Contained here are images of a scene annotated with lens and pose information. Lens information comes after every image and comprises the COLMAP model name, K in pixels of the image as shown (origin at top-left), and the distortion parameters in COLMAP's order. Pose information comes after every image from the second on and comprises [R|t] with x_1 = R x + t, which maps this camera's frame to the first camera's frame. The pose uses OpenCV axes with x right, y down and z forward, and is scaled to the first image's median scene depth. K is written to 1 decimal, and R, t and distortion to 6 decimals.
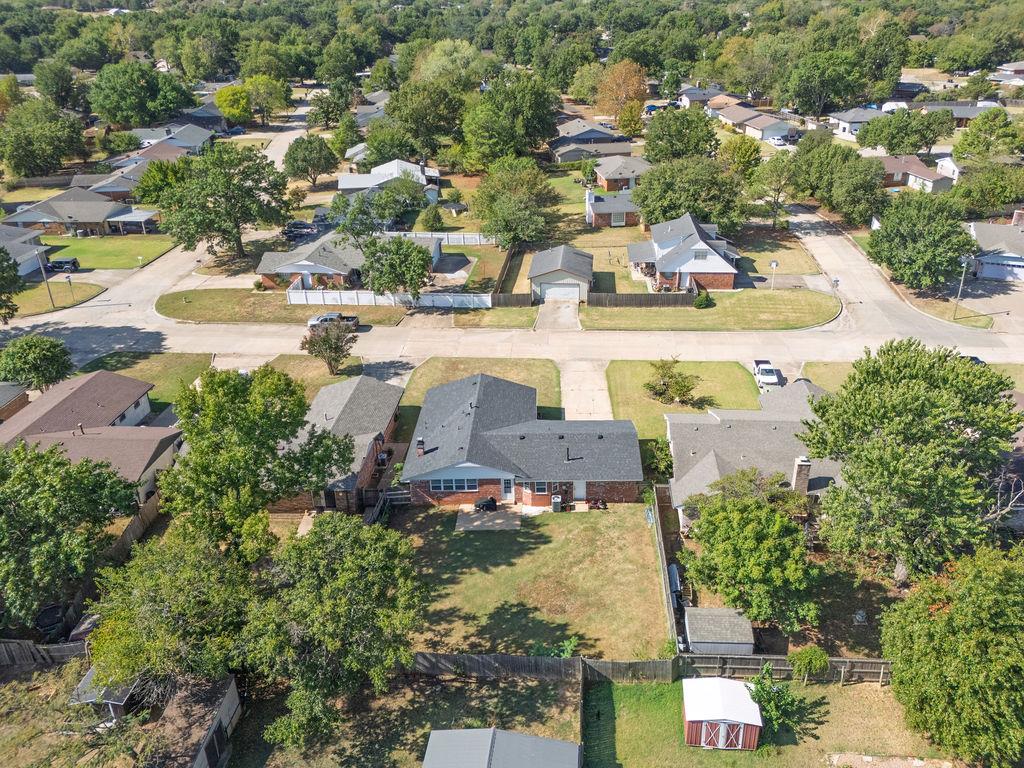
lens RADIAL K [[730.5, 0, 513.0], [0, 730.5, 339.0], [0, 0, 1]] dist [0.004325, 0.000224]
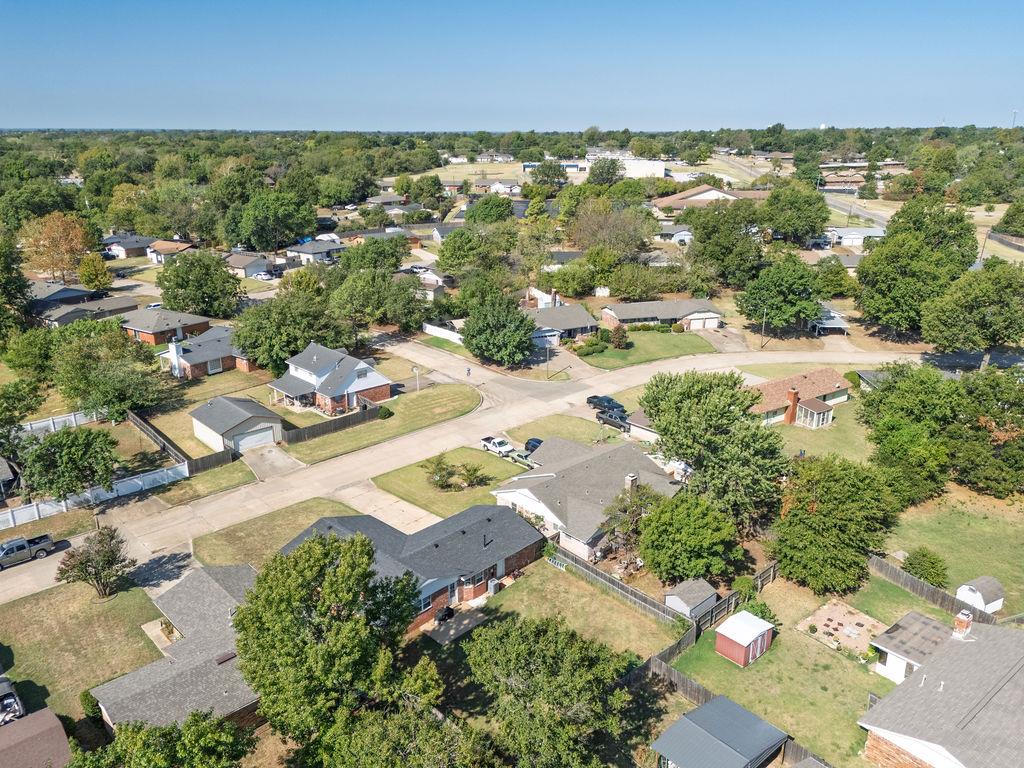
lens RADIAL K [[732.9, 0, 512.0], [0, 732.9, 384.0], [0, 0, 1]] dist [0.006585, 0.001920]
pose [[0.701952, -0.214921, 0.679023, -0.335043], [0.296120, 0.955143, -0.003803, -0.030334], [-0.647747, 0.203742, 0.734107, 0.055857]]
